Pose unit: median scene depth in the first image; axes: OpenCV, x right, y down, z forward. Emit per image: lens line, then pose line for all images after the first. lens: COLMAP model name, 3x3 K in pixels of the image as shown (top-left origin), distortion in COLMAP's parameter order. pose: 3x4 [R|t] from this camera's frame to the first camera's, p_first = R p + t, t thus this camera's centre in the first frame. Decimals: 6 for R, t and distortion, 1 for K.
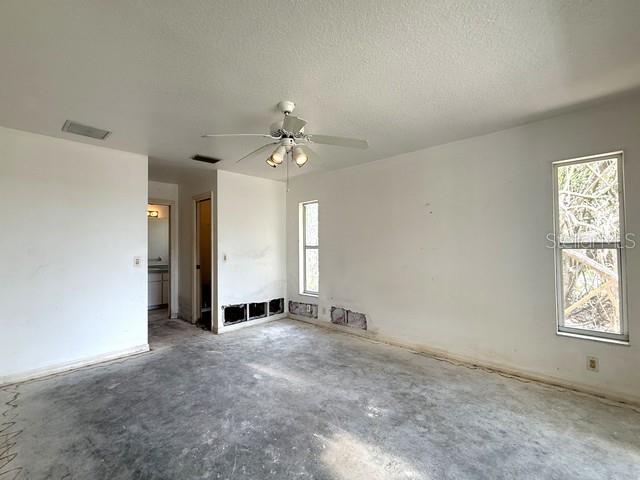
lens RADIAL K [[279.7, 0, 319.7], [0, 279.7, 241.4], [0, 0, 1]] dist [0.001205, 0.001052]
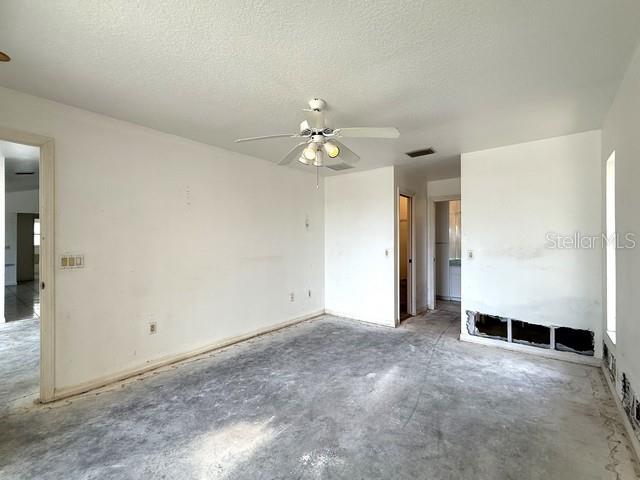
lens RADIAL K [[279.7, 0, 319.8], [0, 279.7, 239.5], [0, 0, 1]] dist [0.001205, 0.001052]
pose [[0.115230, 0.001067, -0.993338, 0.655962], [0.015854, 0.999870, 0.002913, 0.003976], [0.993212, -0.016084, 0.115199, 0.649121]]
